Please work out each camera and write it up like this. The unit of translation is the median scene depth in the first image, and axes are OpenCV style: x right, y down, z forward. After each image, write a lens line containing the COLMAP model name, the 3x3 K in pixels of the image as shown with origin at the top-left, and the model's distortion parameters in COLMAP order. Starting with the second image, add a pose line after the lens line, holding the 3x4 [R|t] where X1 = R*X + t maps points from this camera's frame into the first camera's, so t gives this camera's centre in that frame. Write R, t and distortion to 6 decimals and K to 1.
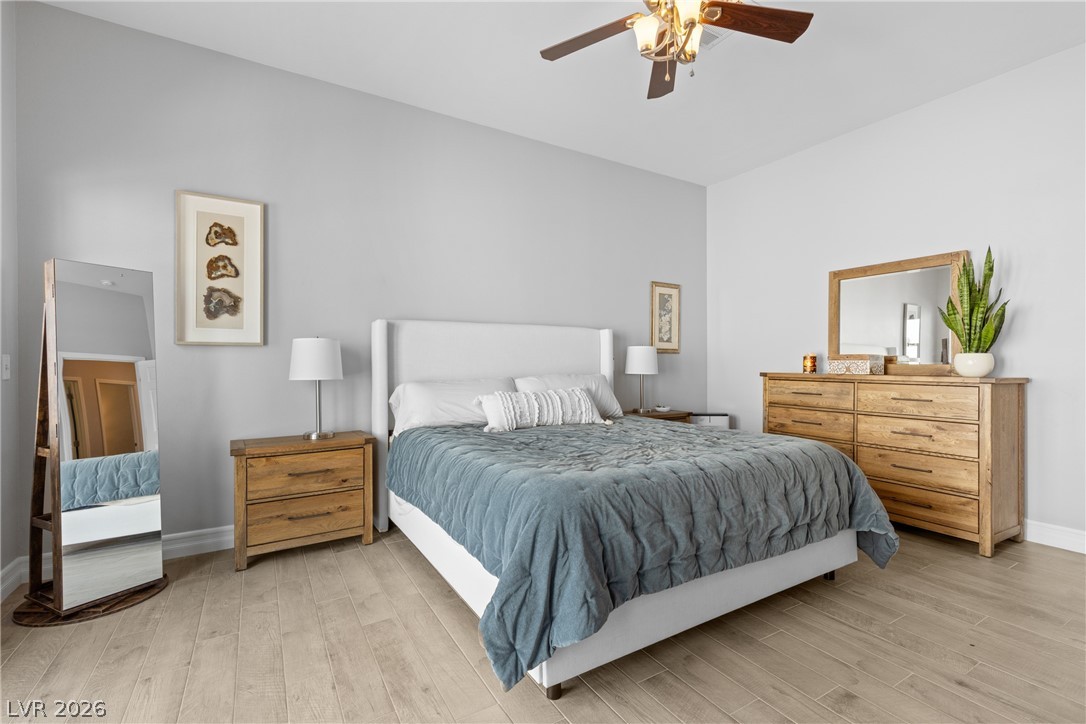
lens RADIAL K [[488.7, 0, 546.4], [0, 488.7, 364.9], [0, 0, 1]] dist [0.008901, -0.001874]
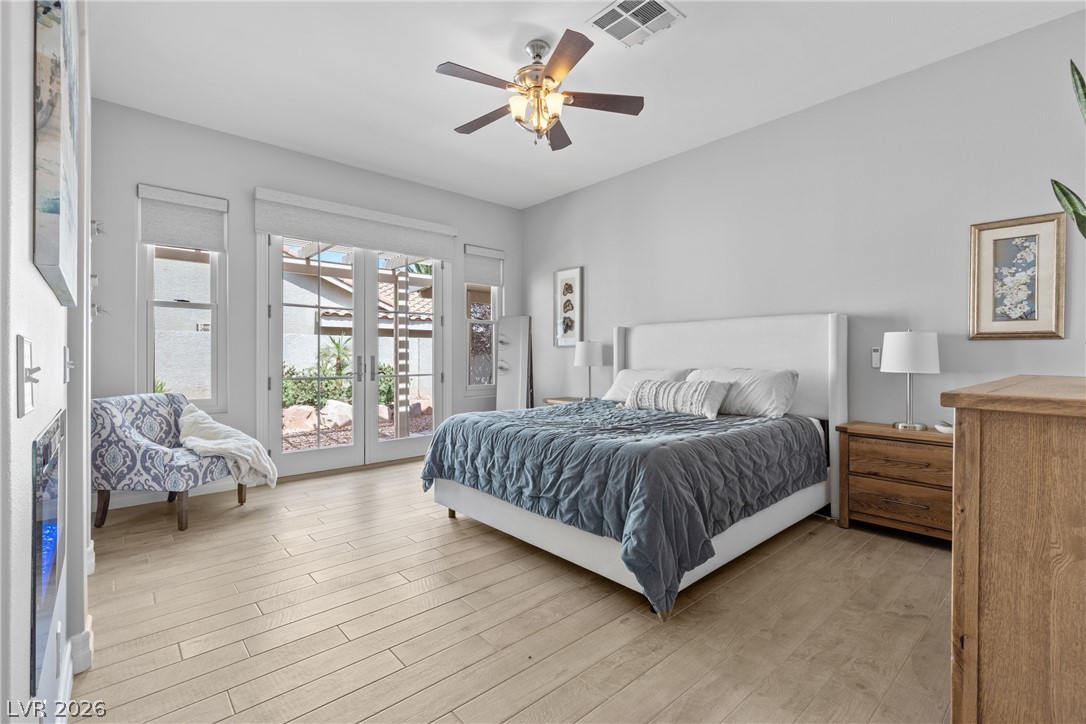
lens RADIAL K [[488.7, 0, 544.1], [0, 488.7, 358.0], [0, 0, 1]] dist [0.008901, -0.001874]
pose [[0.175389, 0.005796, -0.984482, 1.220500], [-0.003157, 0.999981, 0.005325, -0.005446], [0.984494, 0.002174, 0.175404, 0.587175]]
